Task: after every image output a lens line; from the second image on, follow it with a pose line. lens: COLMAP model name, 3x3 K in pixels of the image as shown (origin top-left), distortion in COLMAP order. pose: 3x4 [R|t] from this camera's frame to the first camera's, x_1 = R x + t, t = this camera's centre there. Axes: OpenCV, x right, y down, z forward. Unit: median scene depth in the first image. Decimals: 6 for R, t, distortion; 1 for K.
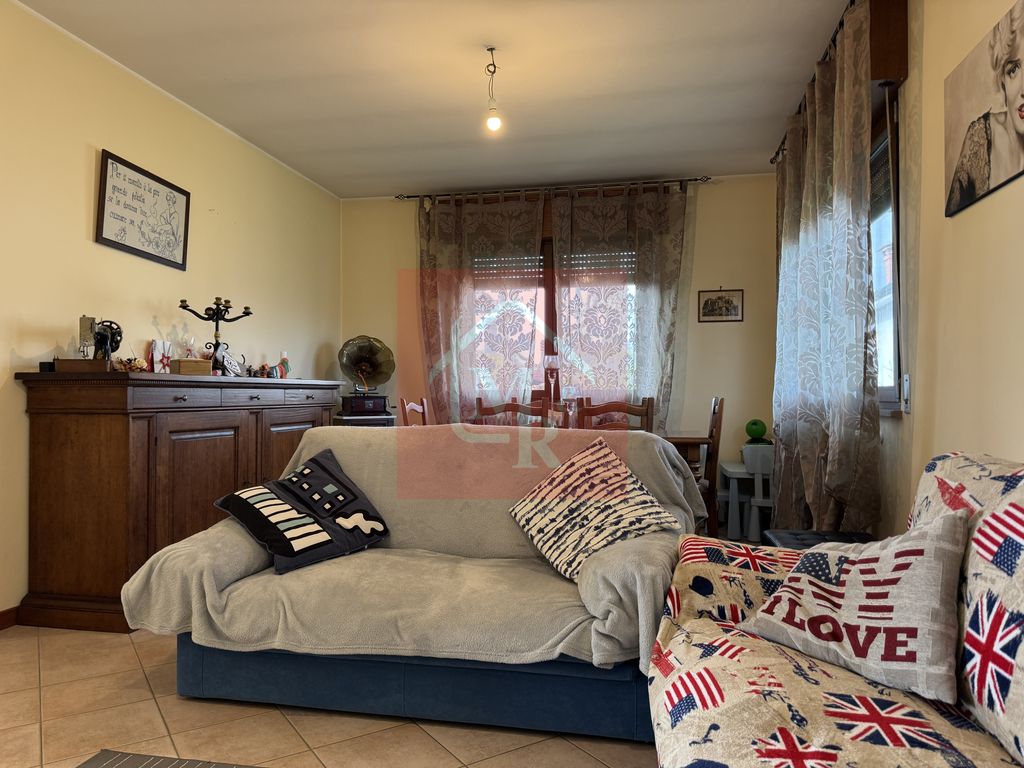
lens RADIAL K [[719.4, 0, 513.7], [0, 719.4, 382.5], [0, 0, 1]] dist [0.048346, -0.065316]
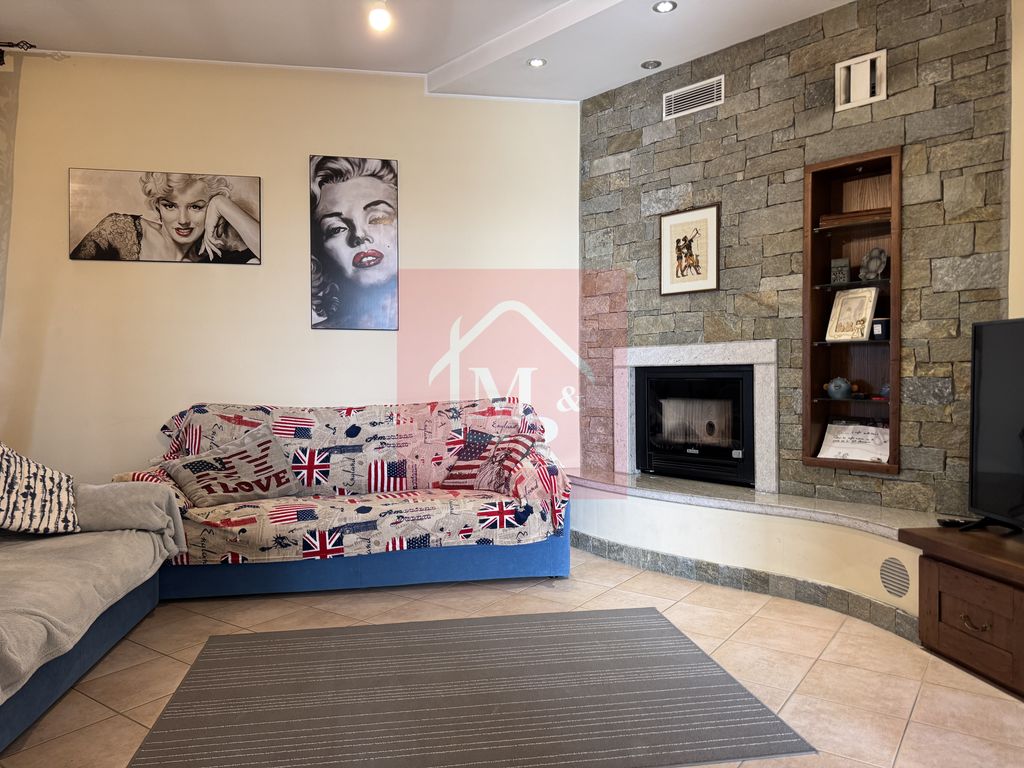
lens RADIAL K [[719.4, 0, 507.1], [0, 719.4, 386.9], [0, 0, 1]] dist [0.048346, -0.065316]
pose [[-0.348121, -0.016937, 0.937297, -1.959091], [-0.015071, 0.999809, 0.012469, 0.019009], [-0.937329, -0.009786, -0.348309, 1.138288]]
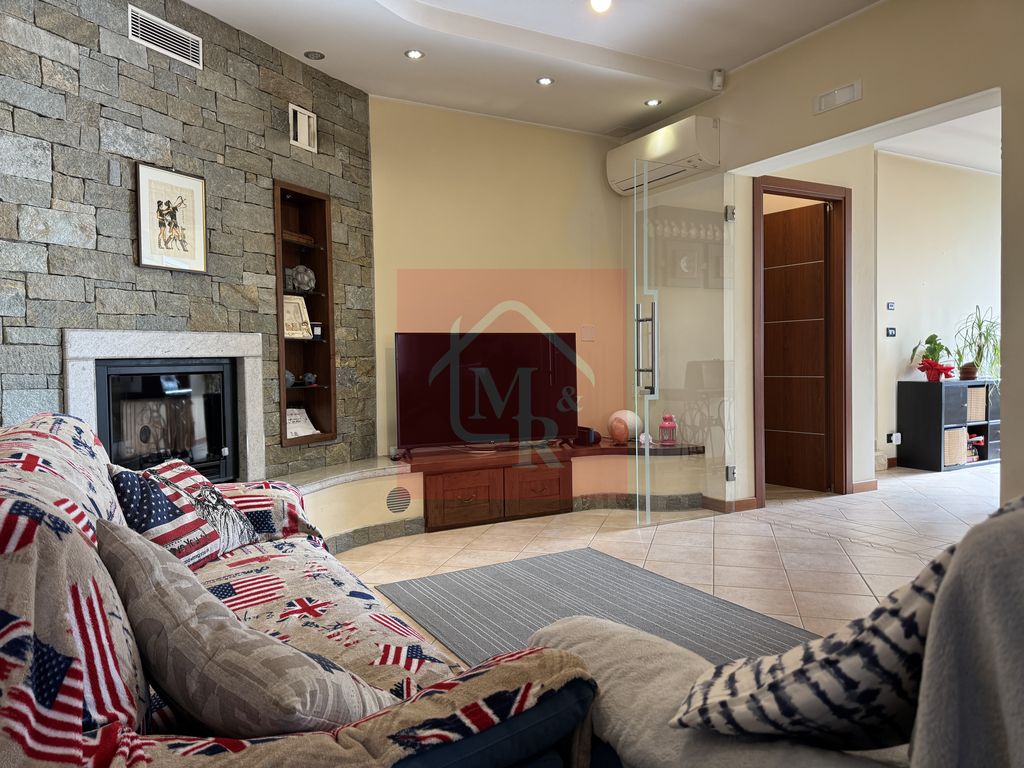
lens RADIAL K [[719.4, 0, 516.0], [0, 719.4, 391.6], [0, 0, 1]] dist [0.048346, -0.065316]
pose [[-0.753935, 0.040009, -0.655730, 0.813483], [0.029728, 0.999199, 0.026786, 0.038706], [0.656276, 0.000701, -0.754521, 1.912957]]
